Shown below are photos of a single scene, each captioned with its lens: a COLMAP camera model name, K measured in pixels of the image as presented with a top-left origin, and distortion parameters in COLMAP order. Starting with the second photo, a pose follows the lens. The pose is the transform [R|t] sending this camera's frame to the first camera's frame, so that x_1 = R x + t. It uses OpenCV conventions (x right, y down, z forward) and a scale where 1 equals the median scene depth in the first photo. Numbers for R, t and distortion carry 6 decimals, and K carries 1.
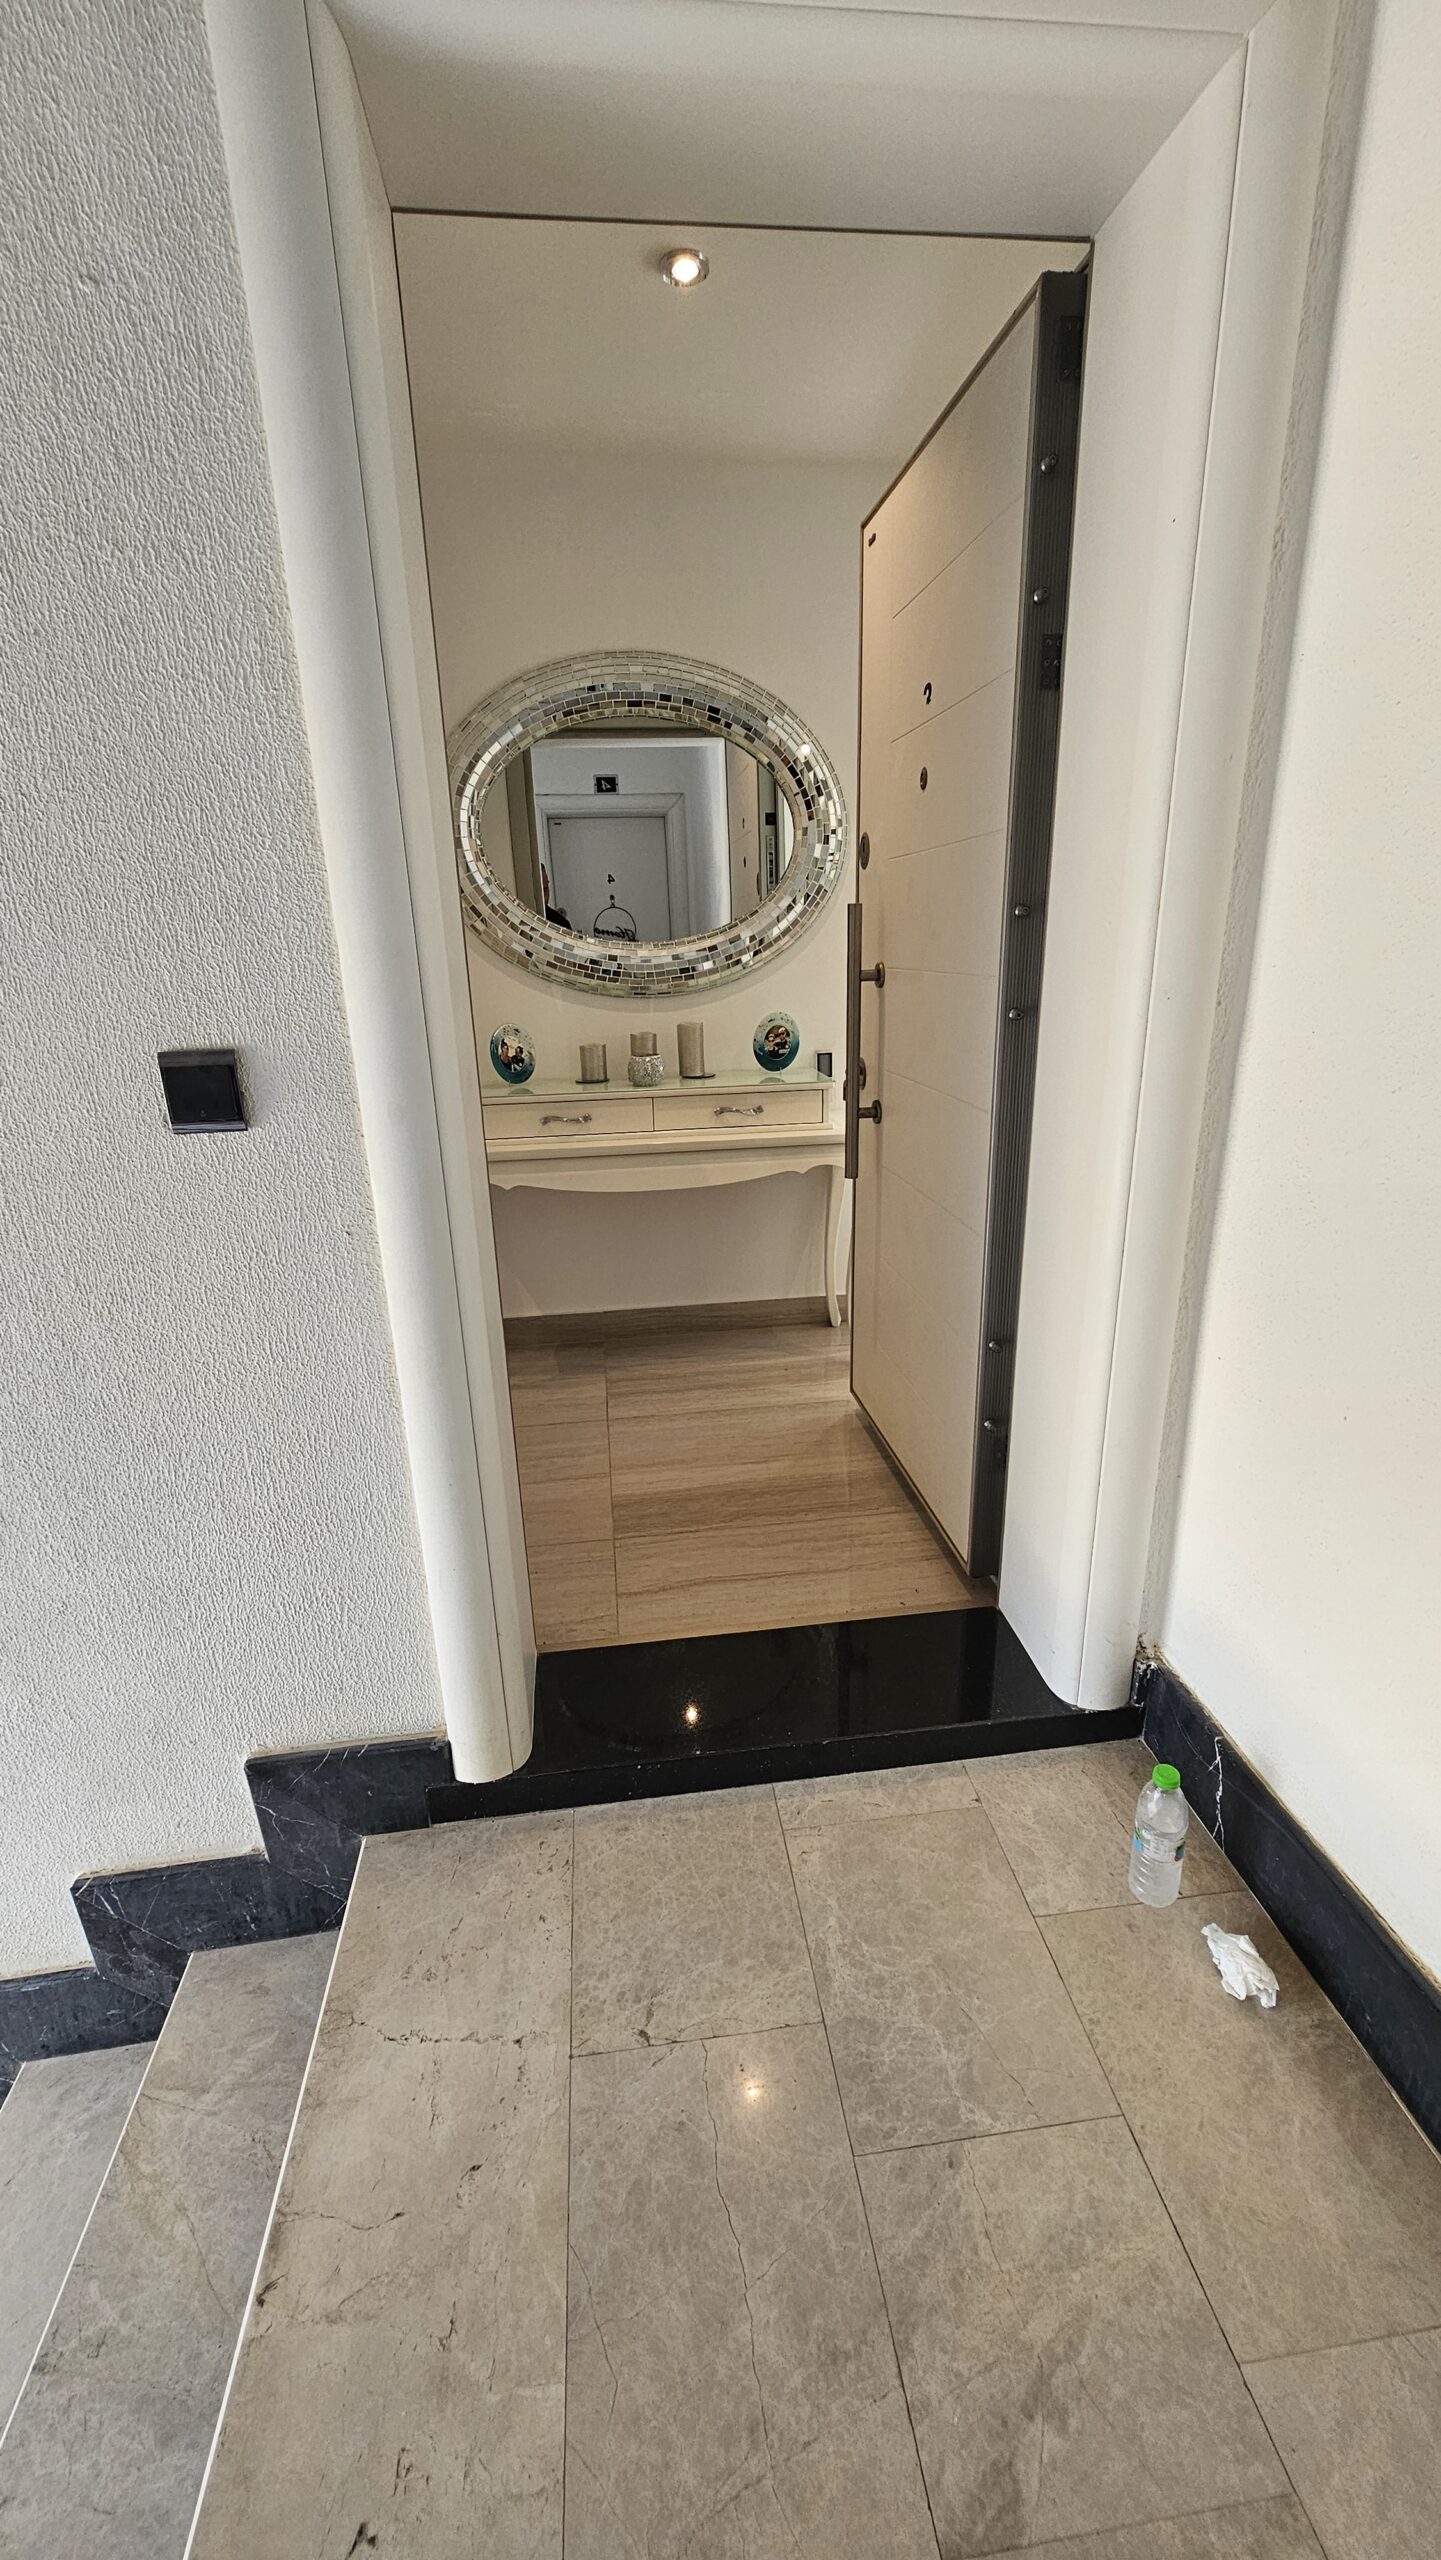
lens RADIAL K [[1048.8, 0, 717.1], [0, 1048.8, 1279.5], [0, 0, 1]] dist [0.001866, 0.000518]
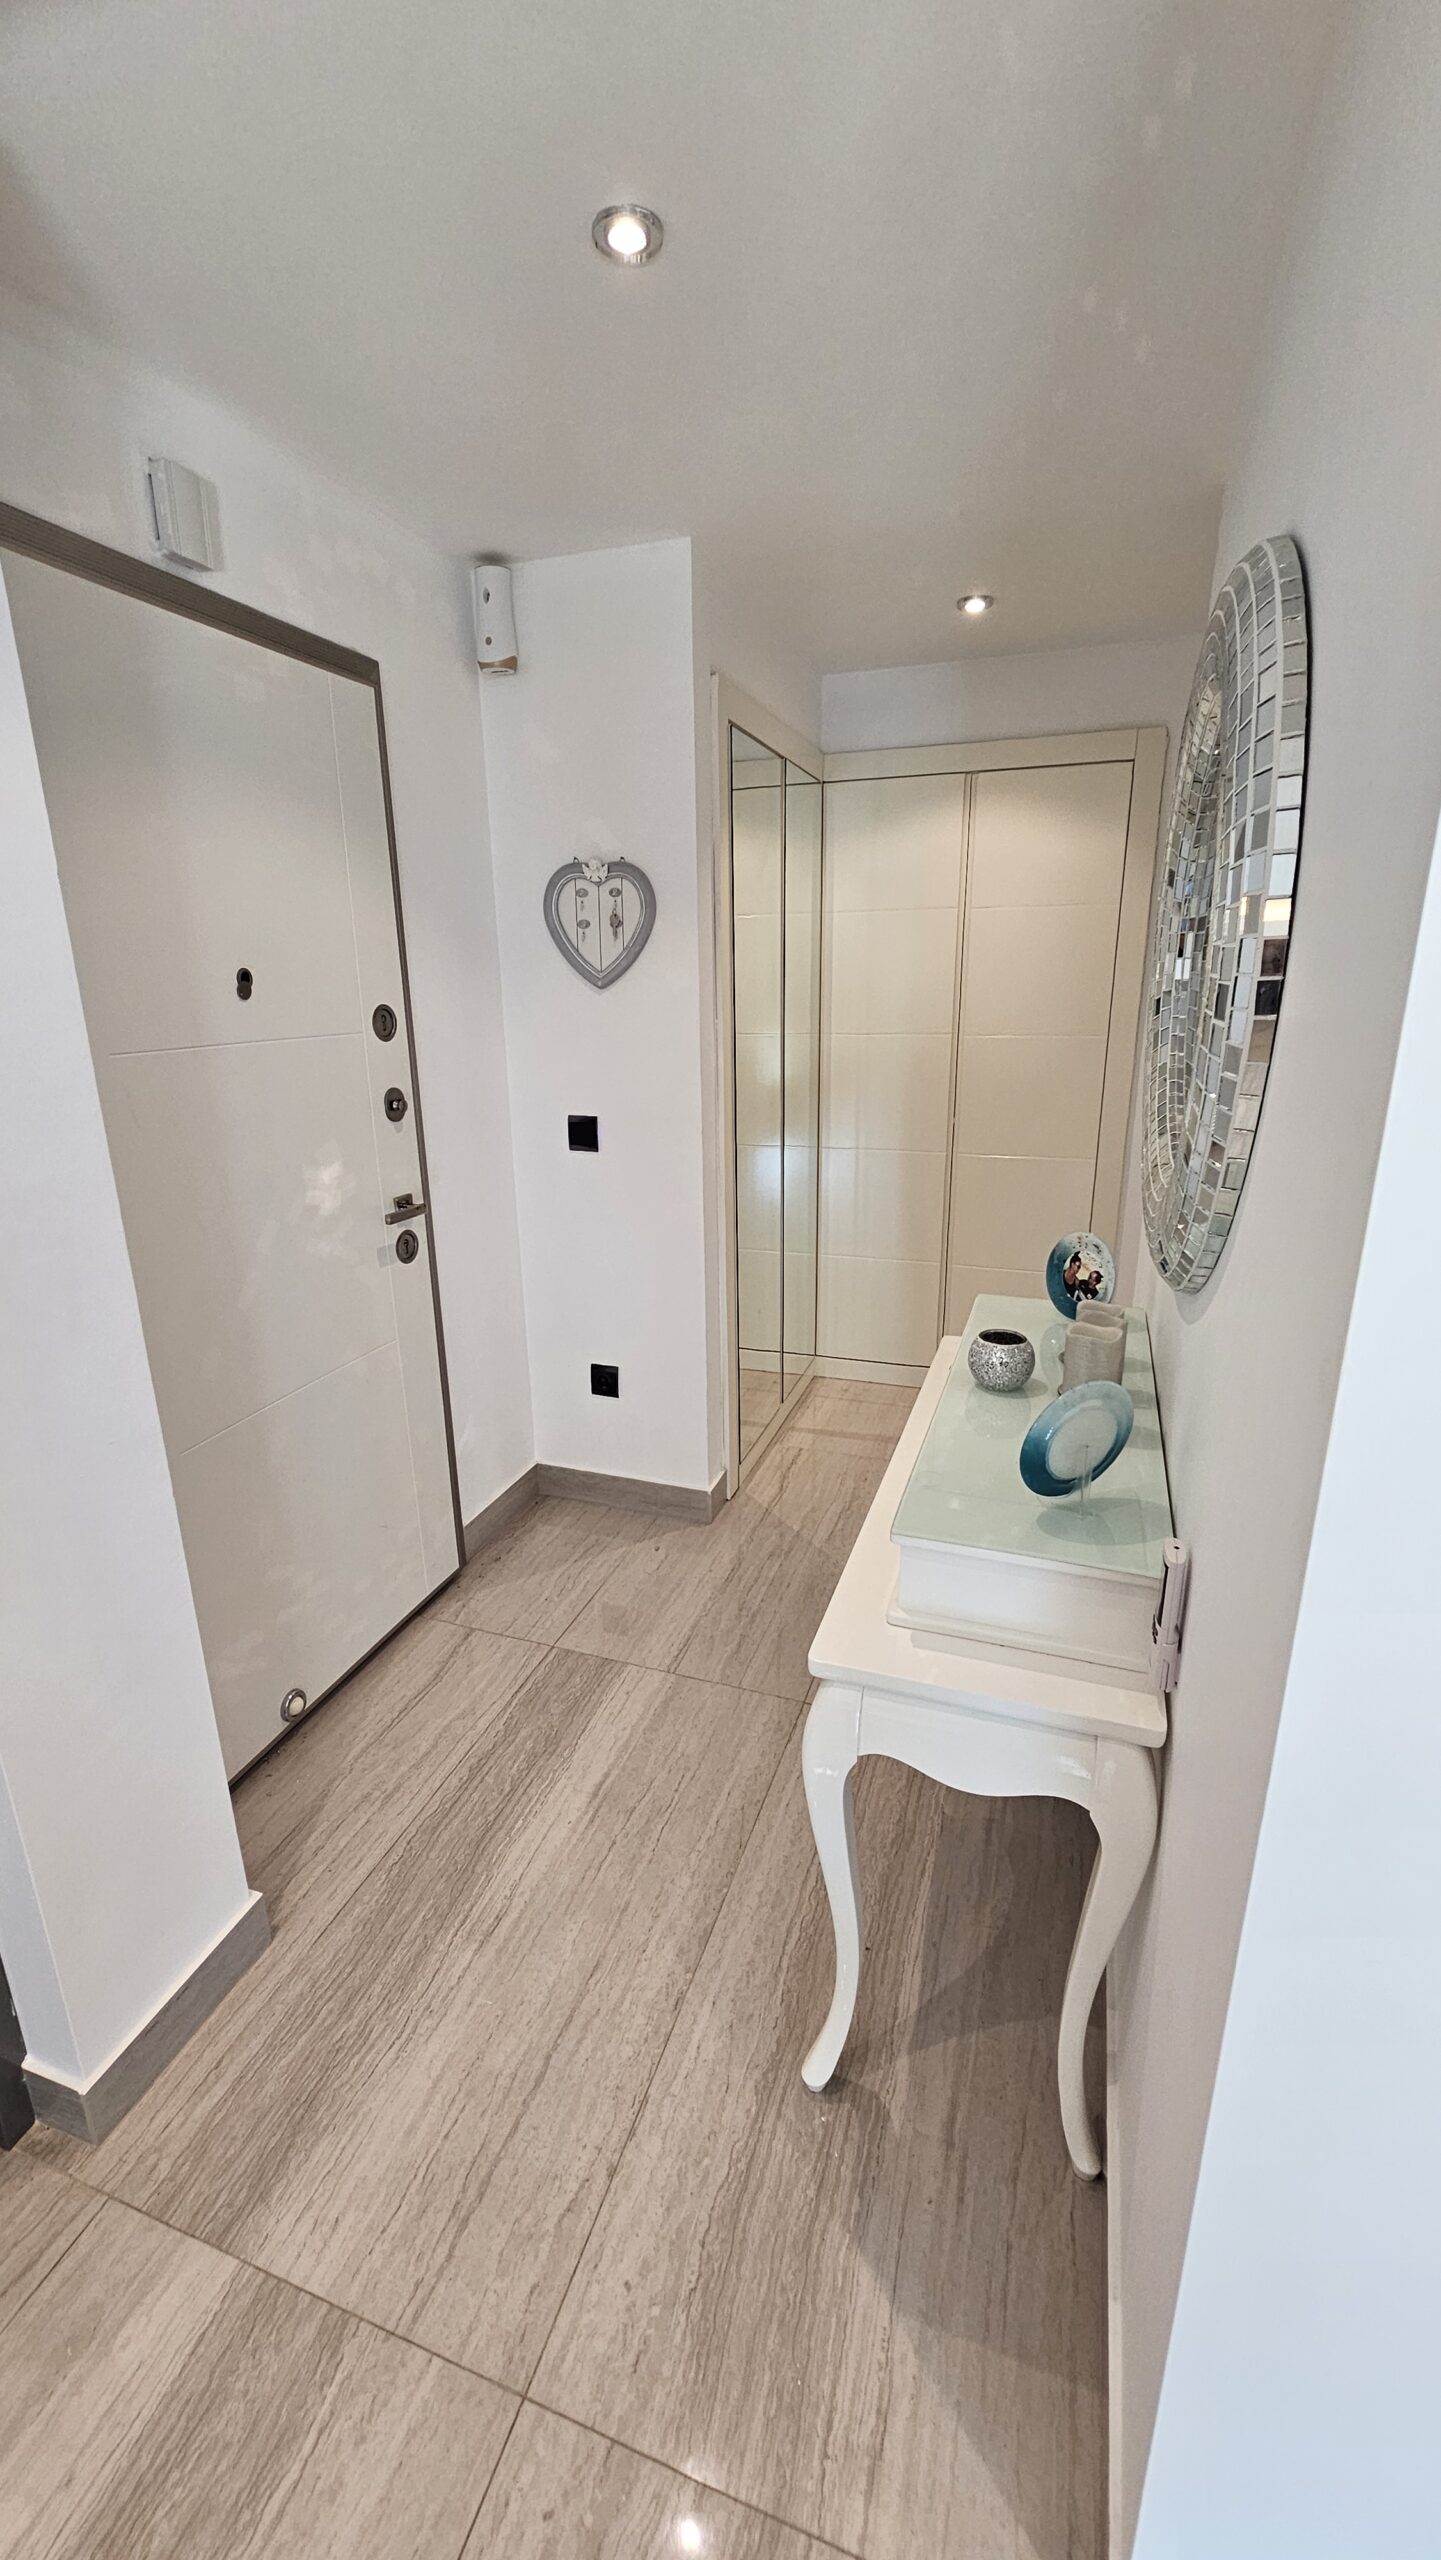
lens RADIAL K [[1048.8, 0, 713.1], [0, 1048.8, 1284.4], [0, 0, 1]] dist [0.001866, 0.000518]
pose [[-0.449976, 0.286784, -0.845740, 0.582066], [-0.263468, 0.862250, 0.432561, -0.533918], [0.853291, 0.417468, -0.312434, 1.230930]]
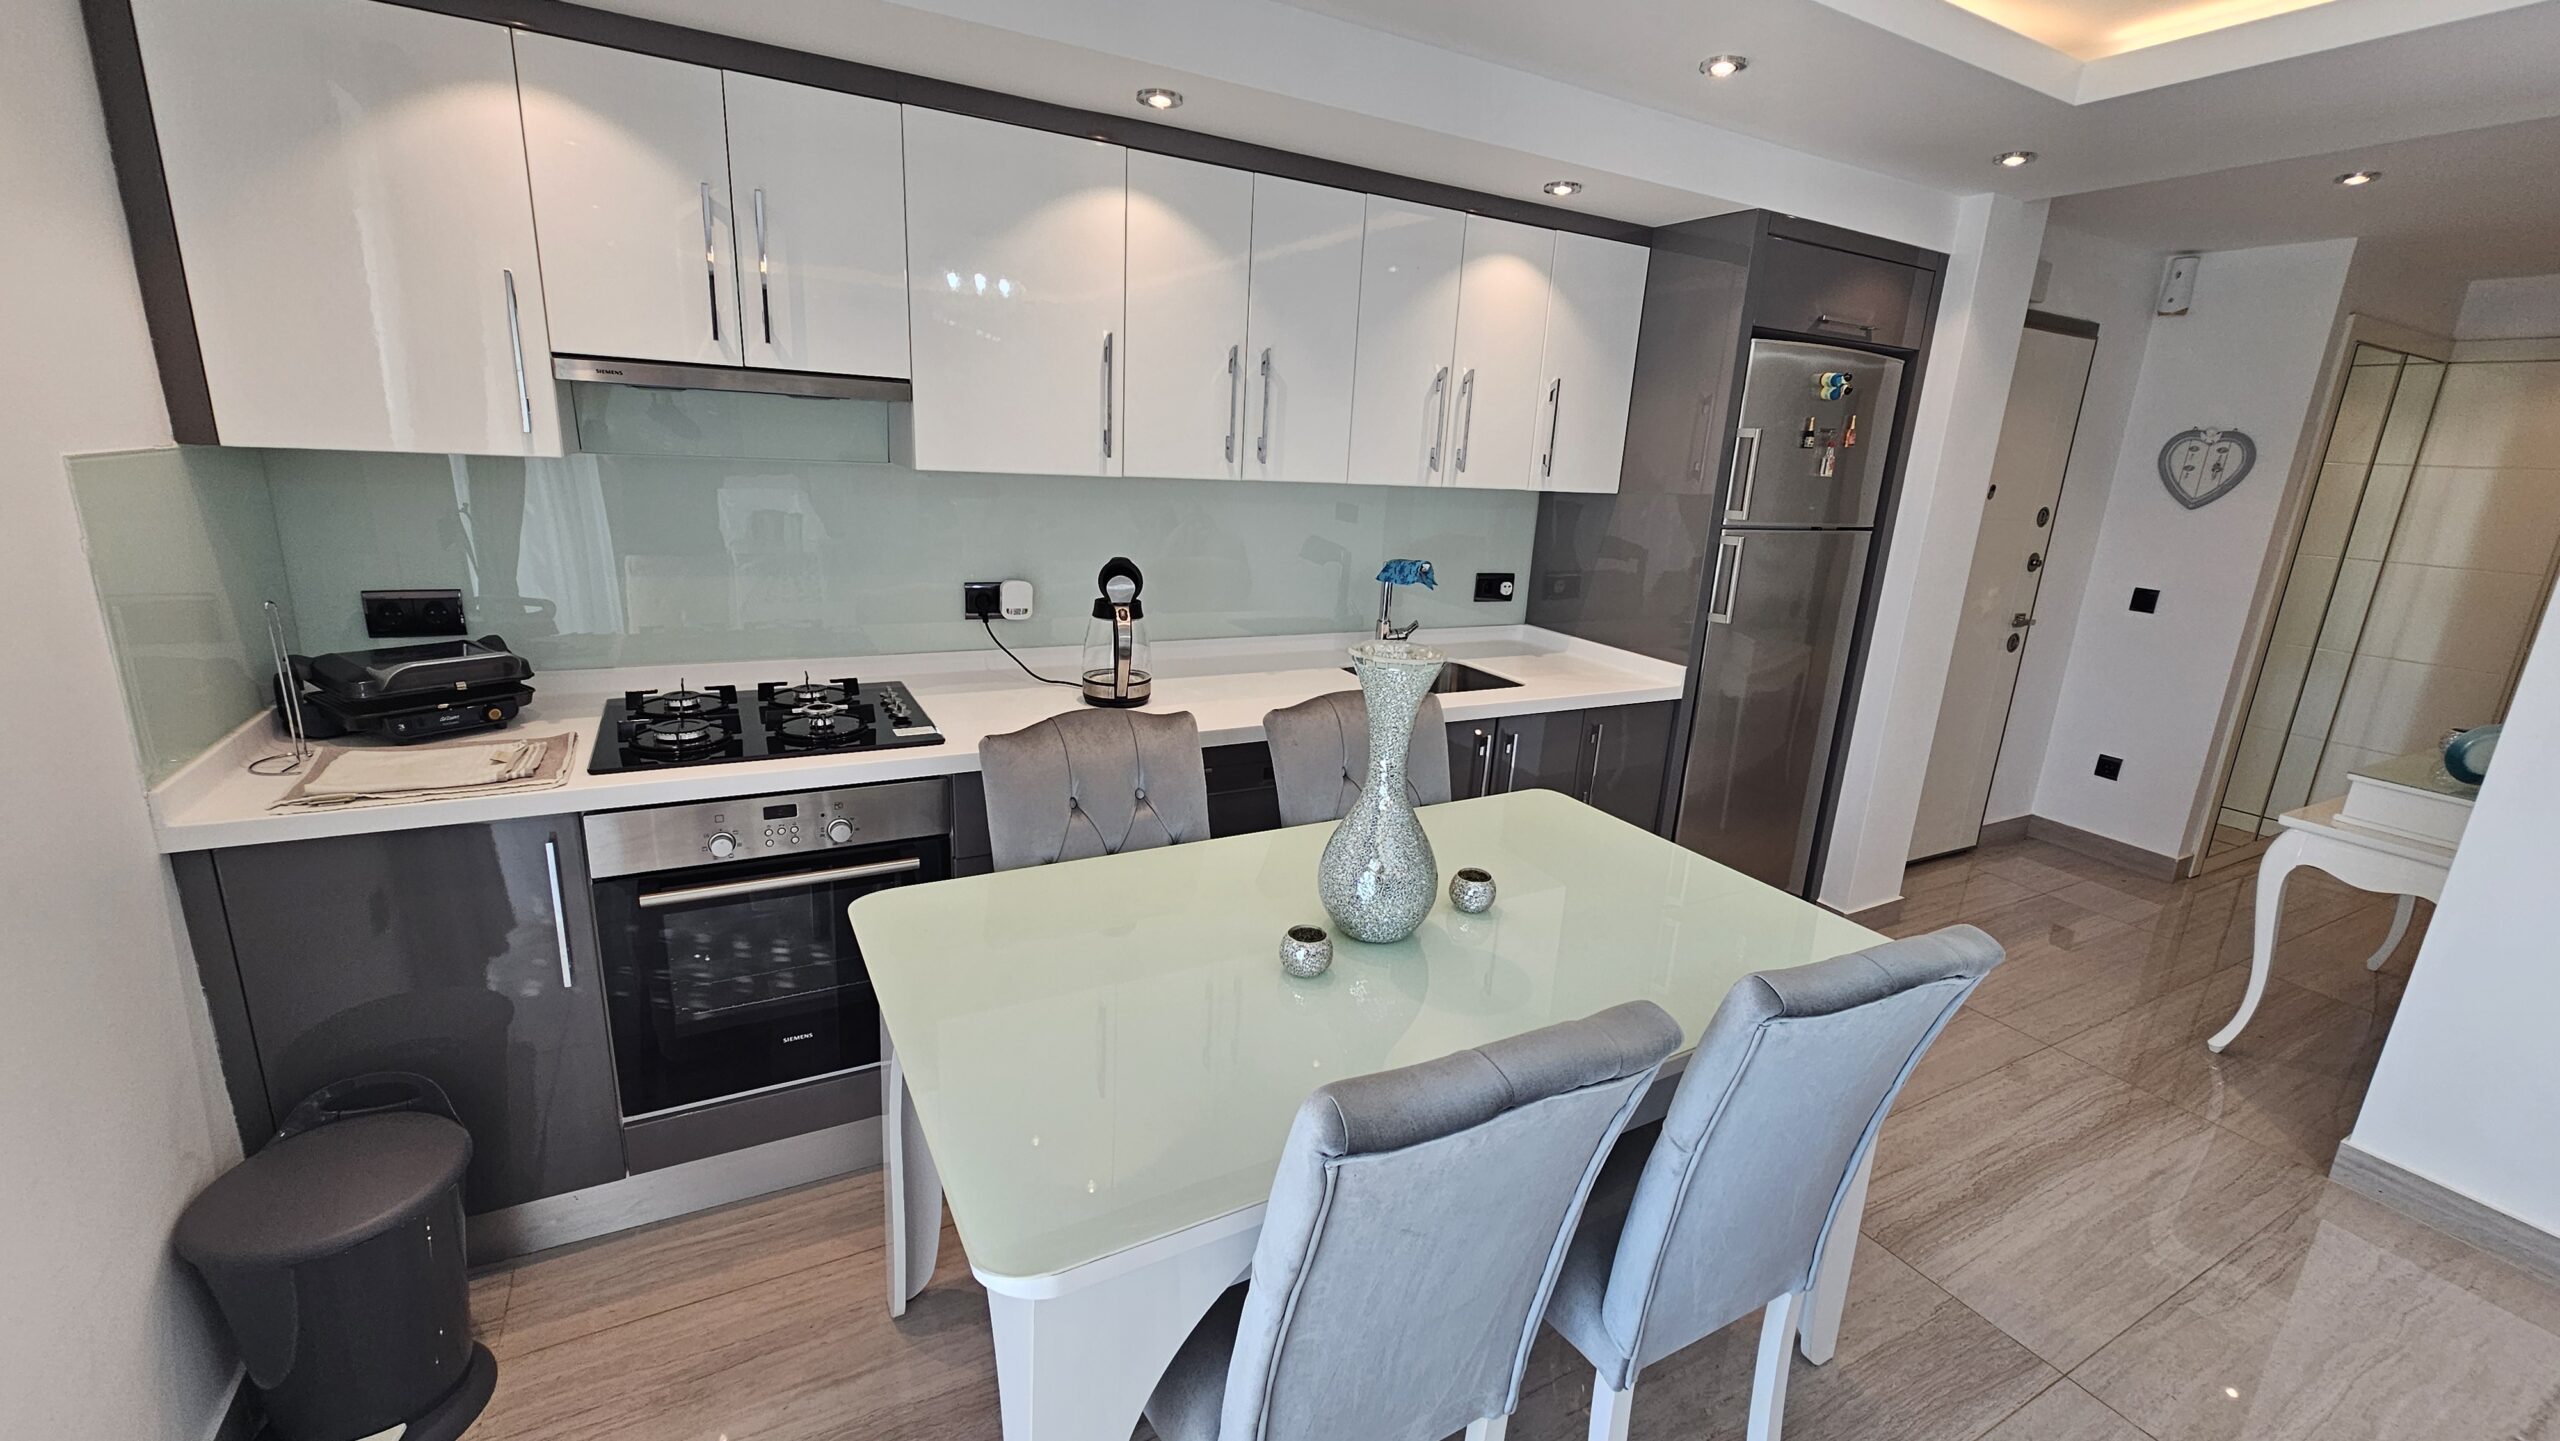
lens RADIAL K [[1048.8, 0, 1283.7], [0, 1048.8, 724.3], [0, 0, 1]] dist [0.001866, 0.000518]
pose [[-0.929428, 0.074437, -0.361418, 1.600911], [-0.144242, 0.828226, 0.541513, -0.712549], [0.339644, 0.555429, -0.759039, 1.636134]]
